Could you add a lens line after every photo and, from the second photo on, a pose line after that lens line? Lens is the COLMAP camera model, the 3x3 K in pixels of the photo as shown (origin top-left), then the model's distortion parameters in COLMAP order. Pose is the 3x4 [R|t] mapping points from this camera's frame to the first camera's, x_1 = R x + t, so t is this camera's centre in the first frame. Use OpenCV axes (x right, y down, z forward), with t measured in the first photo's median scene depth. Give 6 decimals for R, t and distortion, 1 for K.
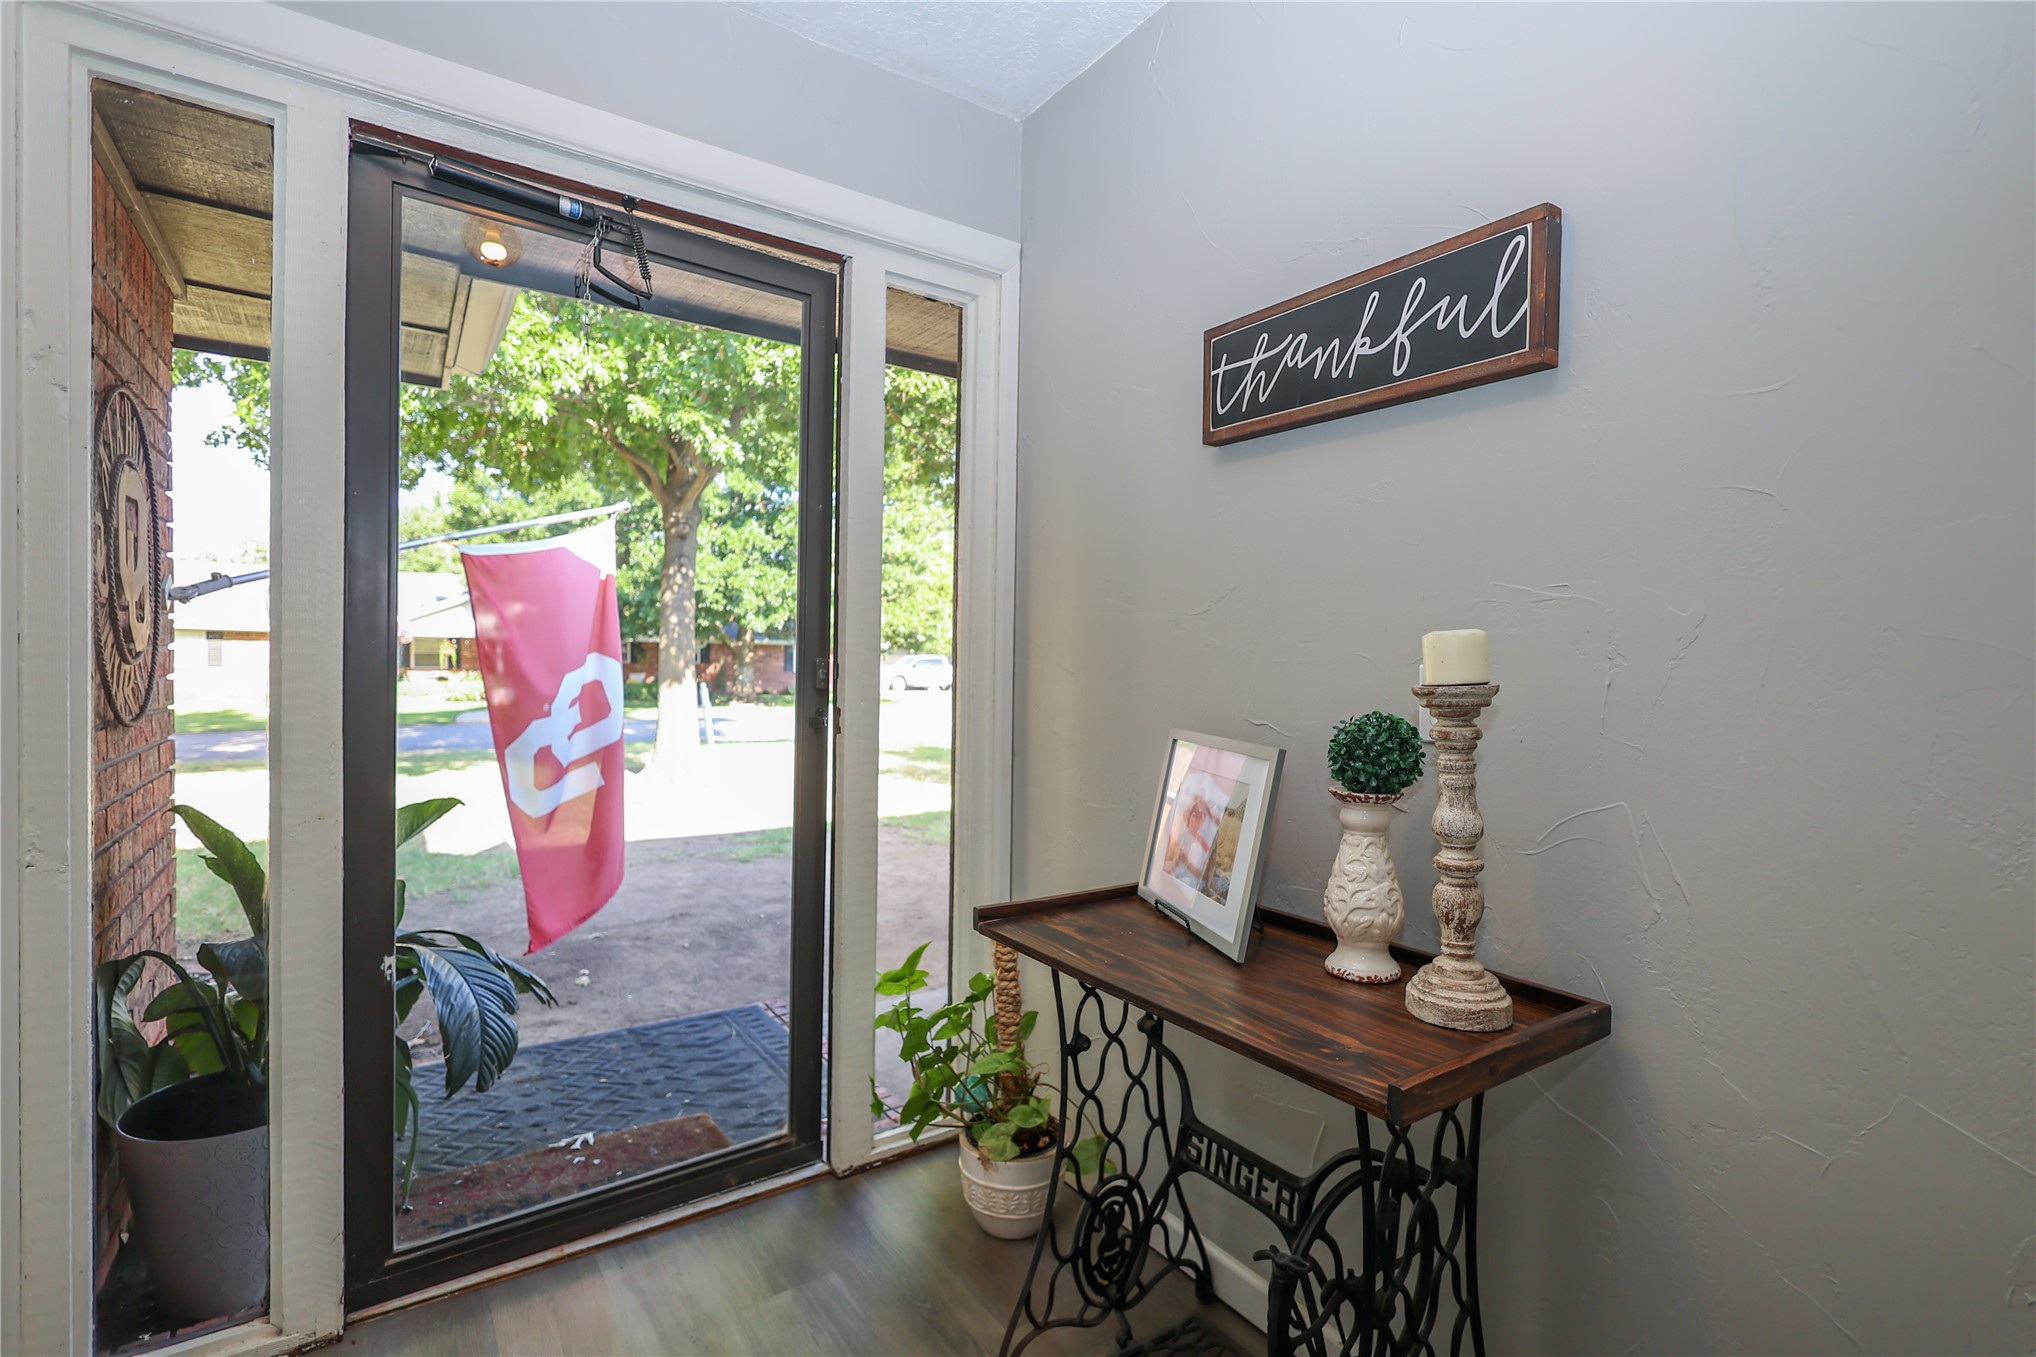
lens RADIAL K [[944.9, 0, 1024.4], [0, 944.9, 668.8], [0, 0, 1]] dist [-0.001866, 0.000396]
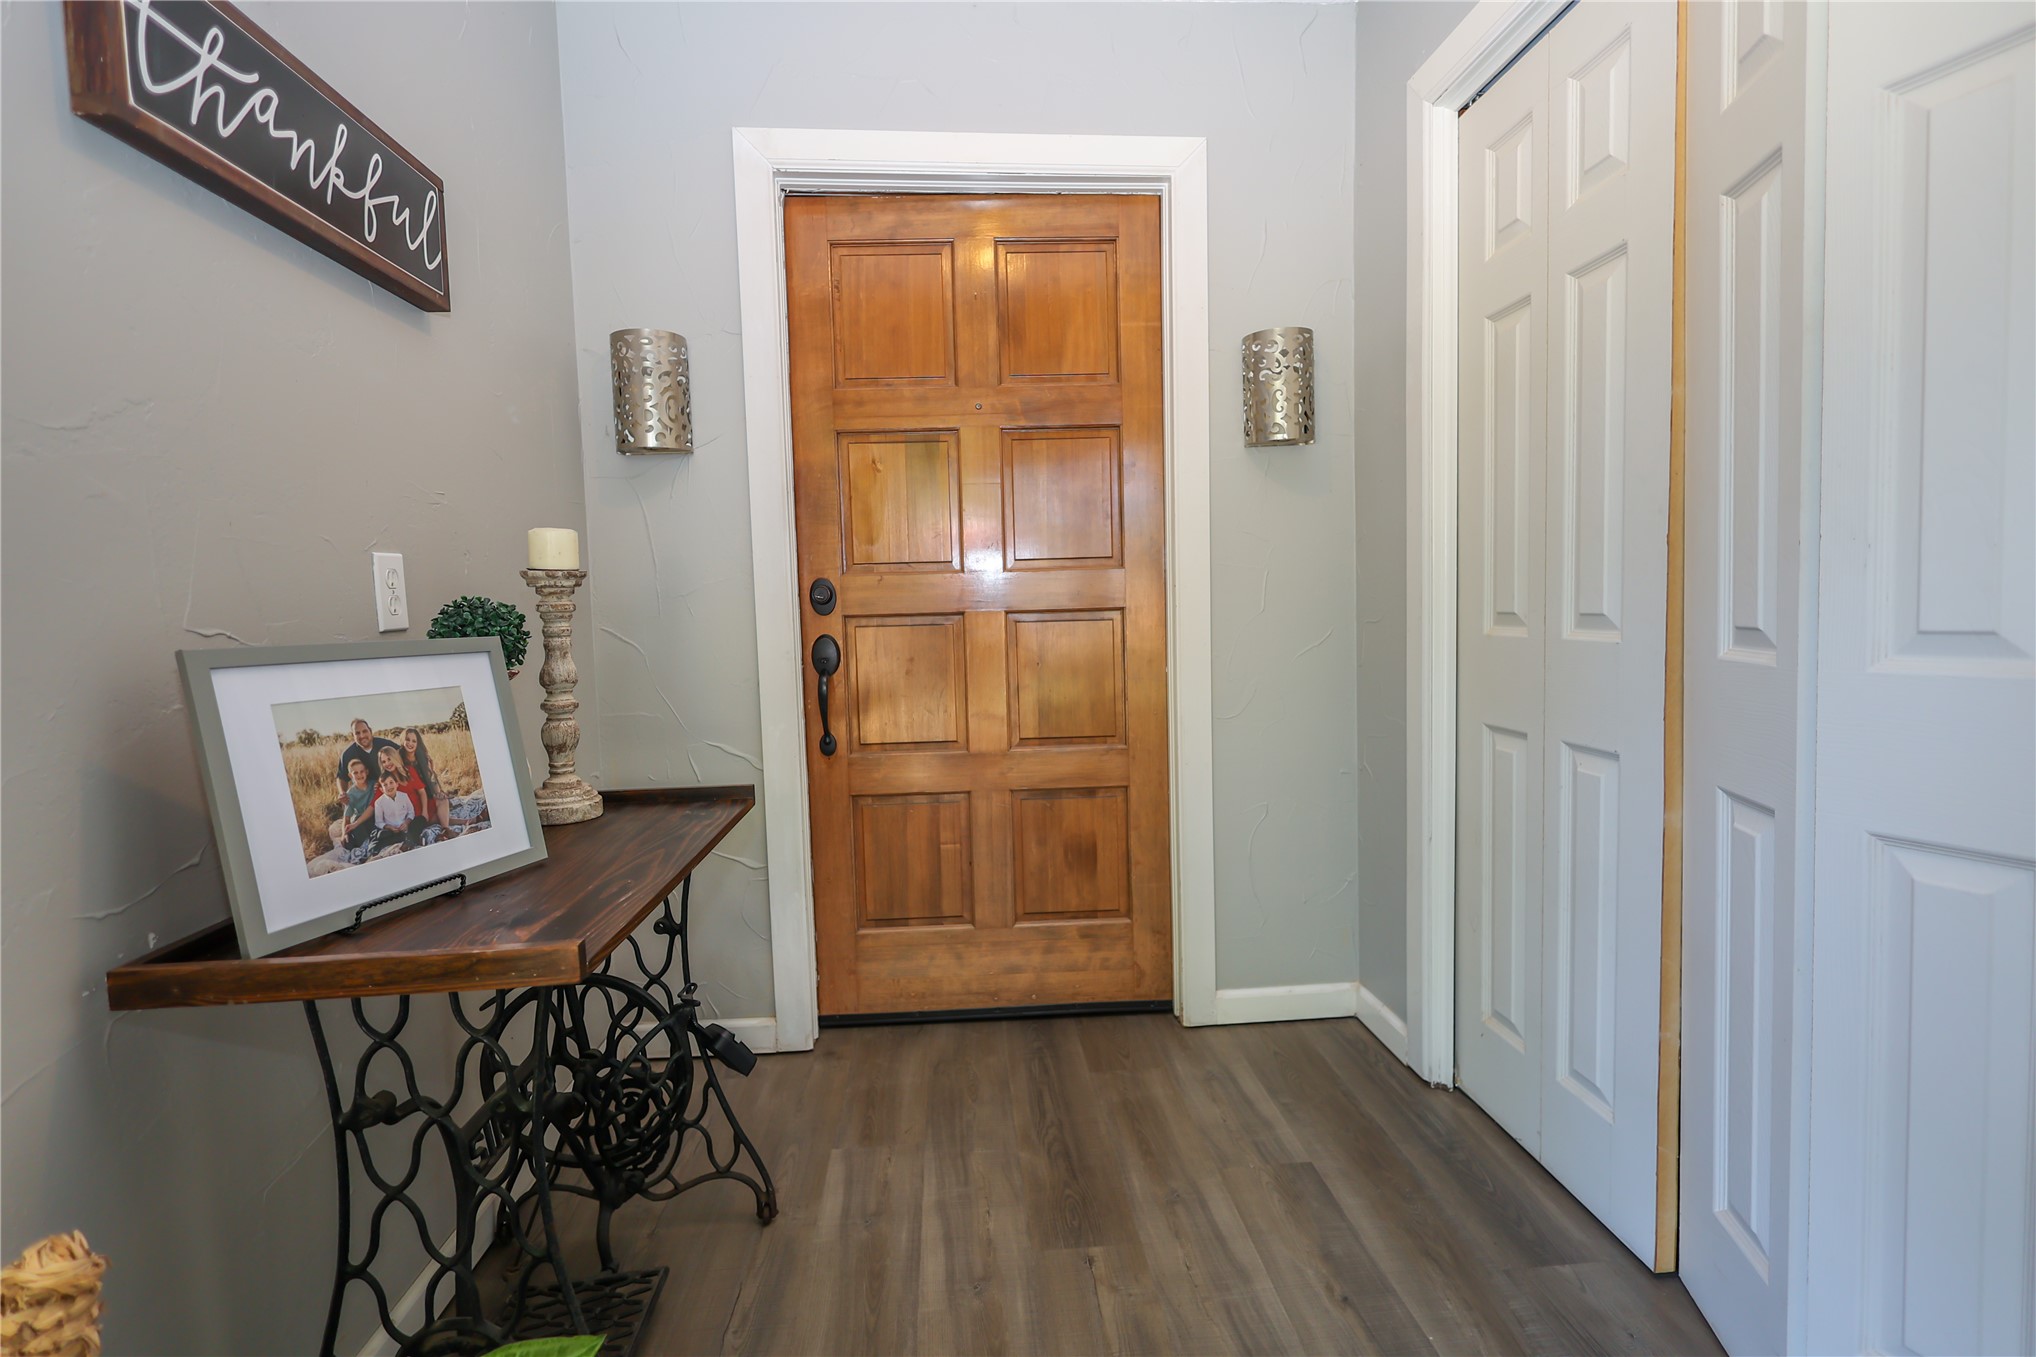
lens RADIAL K [[944.9, 0, 1015.4], [0, 944.9, 670.9], [0, 0, 1]] dist [-0.001866, 0.000396]
pose [[-0.864982, -0.024789, 0.501190, -0.617080], [0.025775, 0.995266, 0.093710, 0.042168], [-0.501140, 0.093975, -0.860248, 1.465444]]
